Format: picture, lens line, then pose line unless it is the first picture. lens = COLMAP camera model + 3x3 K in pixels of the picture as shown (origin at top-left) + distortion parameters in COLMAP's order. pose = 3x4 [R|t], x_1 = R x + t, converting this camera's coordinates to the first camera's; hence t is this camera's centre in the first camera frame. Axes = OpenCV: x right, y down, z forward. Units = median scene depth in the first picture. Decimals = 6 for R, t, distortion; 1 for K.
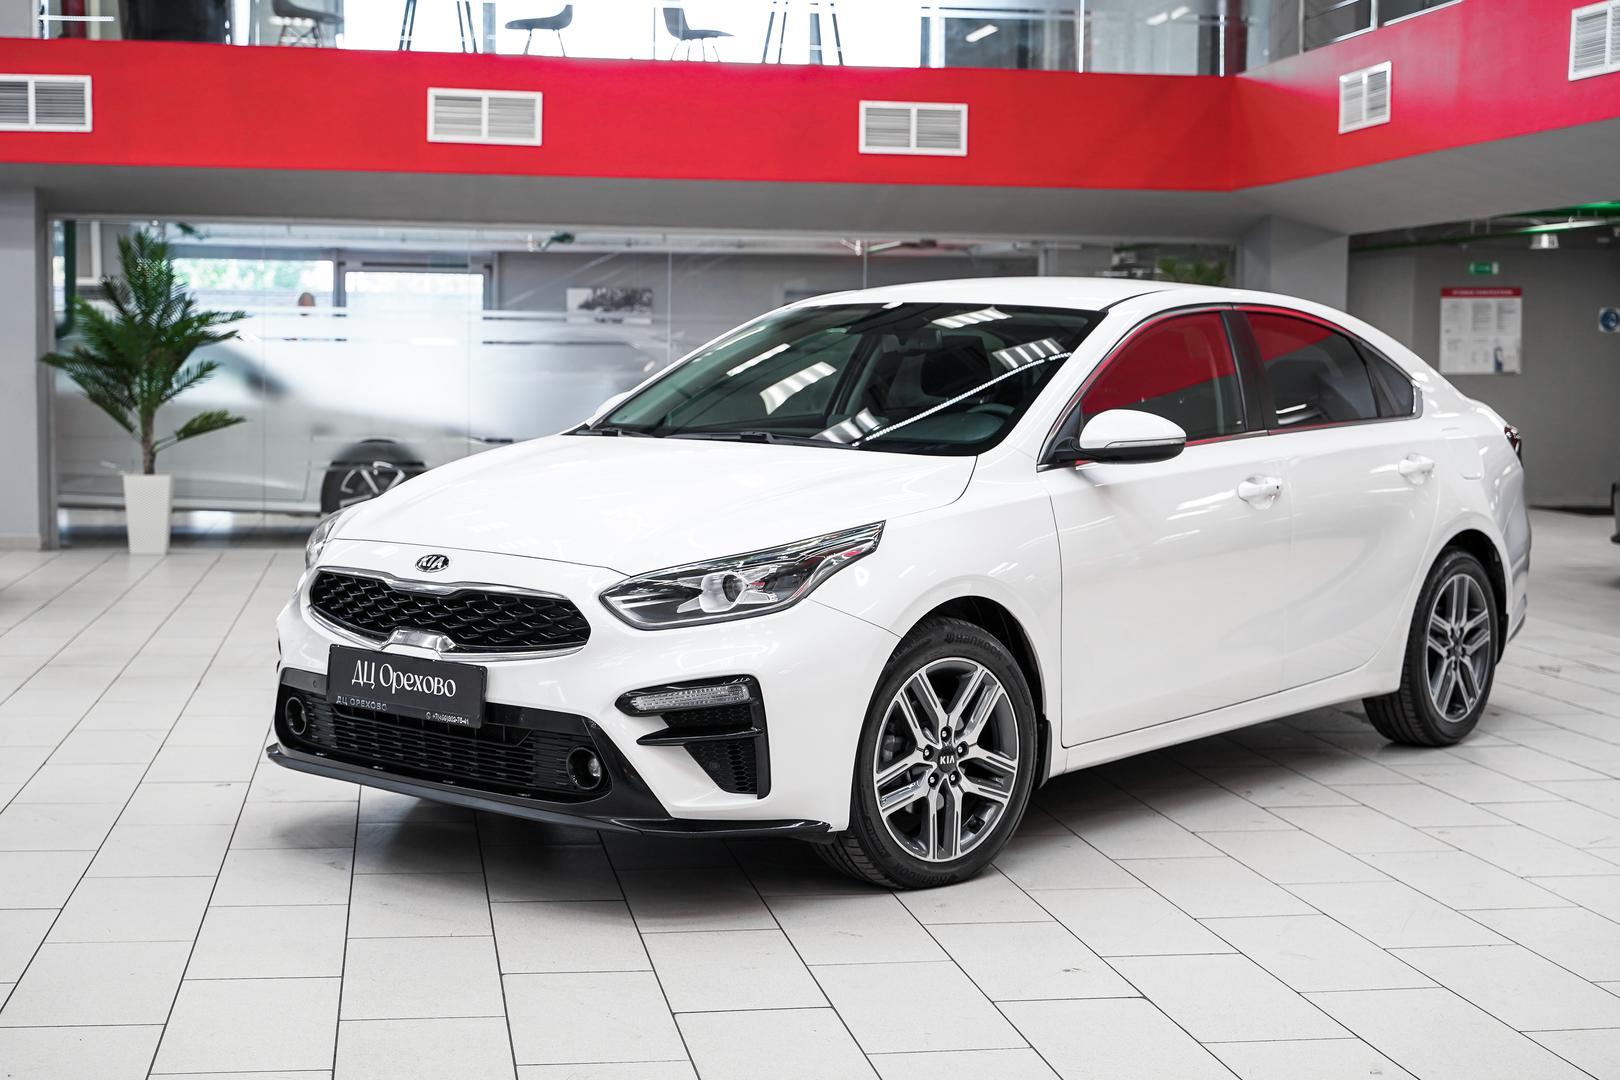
lens RADIAL K [[2283.0, 0, 807.3], [0, 2283.0, 542.1], [0, 0, 1]] dist [-0.002983, 0.000000]
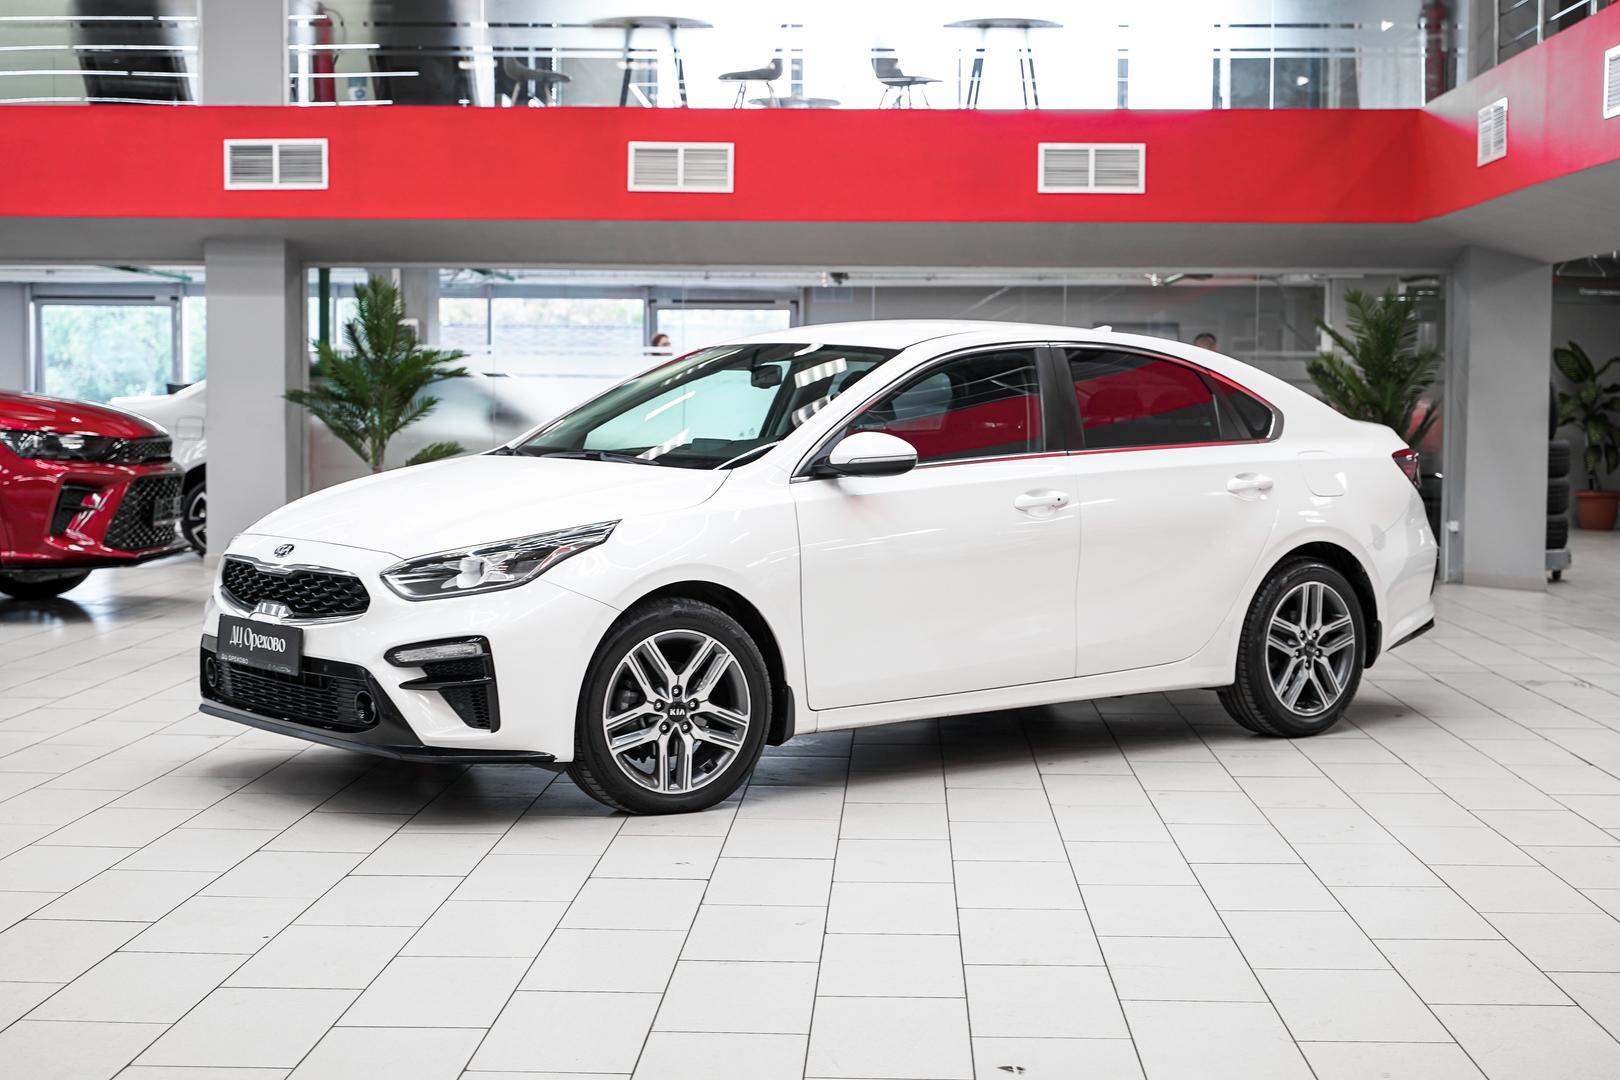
lens RADIAL K [[2424.8, 0, 815.7], [0, 2424.8, 537.8], [0, 0, 1]] dist [-0.006152, 0.000000]
pose [[0.982505, 0.006060, -0.186139, 0.195785], [-0.009843, 0.999763, -0.019408, 0.012957], [0.185977, 0.020901, 0.982332, -0.147970]]
